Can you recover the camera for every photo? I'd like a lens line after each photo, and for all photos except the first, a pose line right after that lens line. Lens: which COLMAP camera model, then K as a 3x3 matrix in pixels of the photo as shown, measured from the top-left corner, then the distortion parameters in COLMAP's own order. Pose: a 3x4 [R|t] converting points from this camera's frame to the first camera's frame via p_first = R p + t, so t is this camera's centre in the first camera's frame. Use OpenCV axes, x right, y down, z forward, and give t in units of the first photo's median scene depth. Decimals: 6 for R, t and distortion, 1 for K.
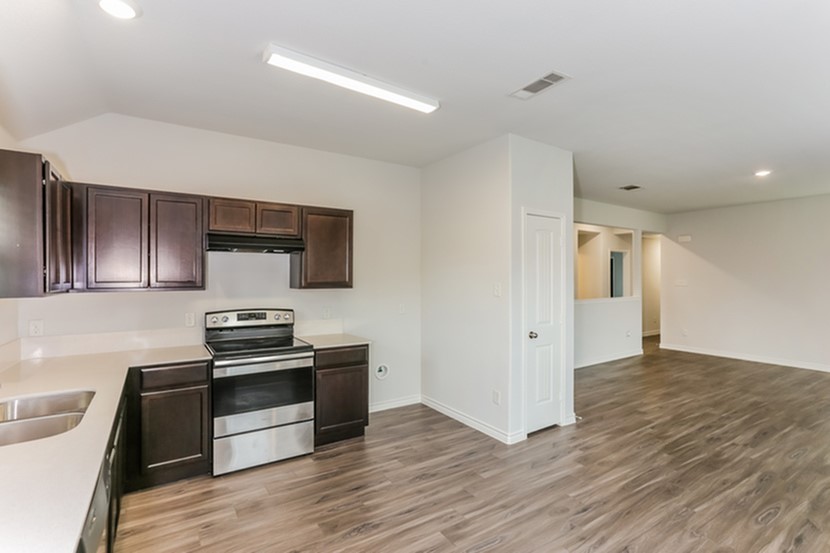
lens RADIAL K [[388.5, 0, 415.0], [0, 388.5, 276.5], [0, 0, 1]] dist [0.003434, 0.001227]
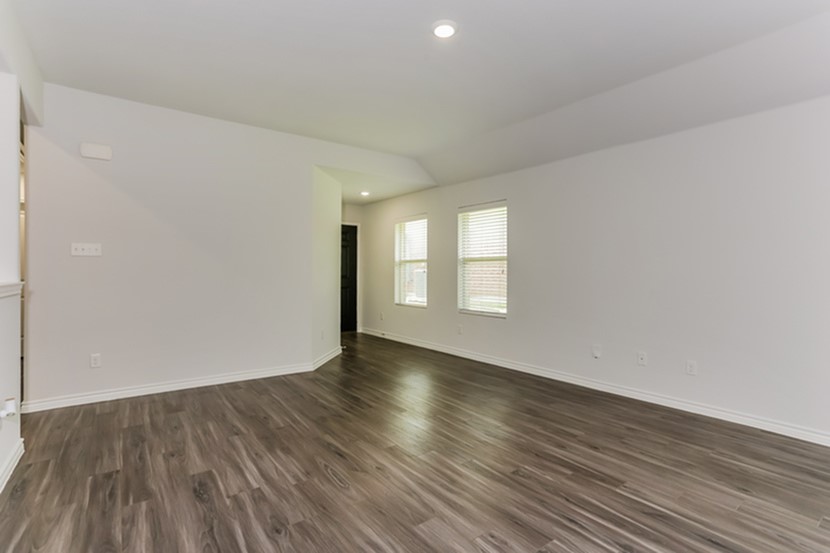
lens RADIAL K [[399.7, 0, 415.0], [0, 399.7, 276.5], [0, 0, 1]] dist [-0.055960, 0.032470]
pose [[-0.062069, -0.017200, 0.997924, 0.238361], [-0.002667, 0.999851, 0.017067, 0.041065], [-0.998068, -0.001602, -0.062105, 0.710710]]
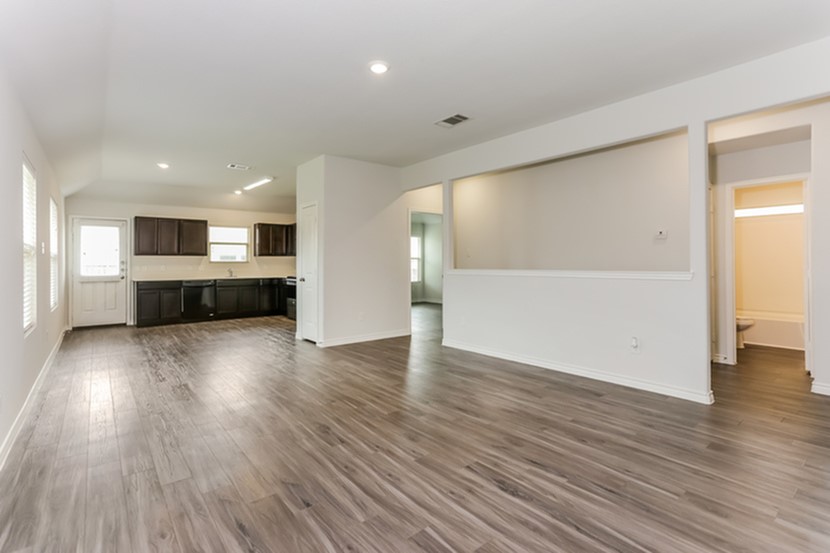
lens RADIAL K [[399.7, 0, 415.0], [0, 399.7, 276.5], [0, 0, 1]] dist [-0.055960, 0.032470]
pose [[0.098438, 0.024529, -0.994841, 1.033169], [0.004896, 0.999672, 0.025132, 0.044625], [0.995131, -0.007344, 0.098285, 0.659967]]
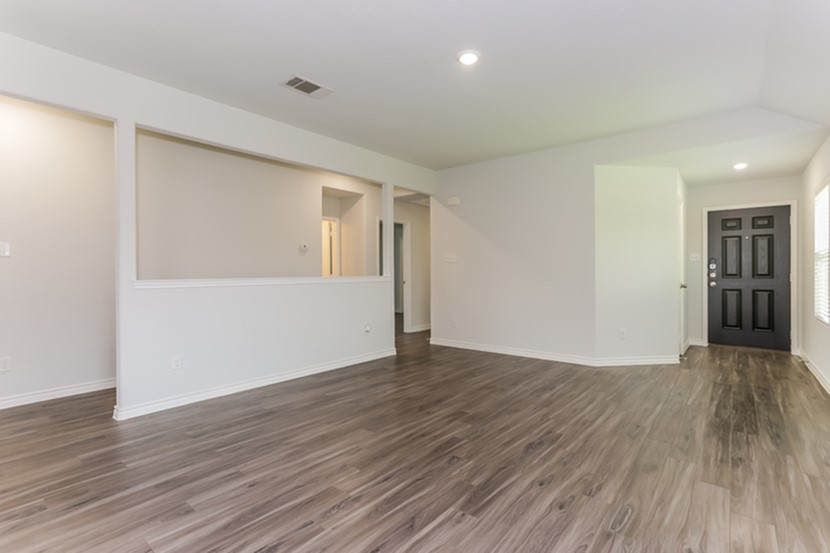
lens RADIAL K [[399.7, 0, 415.0], [0, 399.7, 276.5], [0, 0, 1]] dist [-0.055960, 0.032470]
pose [[0.954591, -0.012831, 0.297642, 0.418743], [0.009135, 0.999863, 0.013807, 0.044760], [-0.297779, -0.010462, 0.954578, 0.292463]]
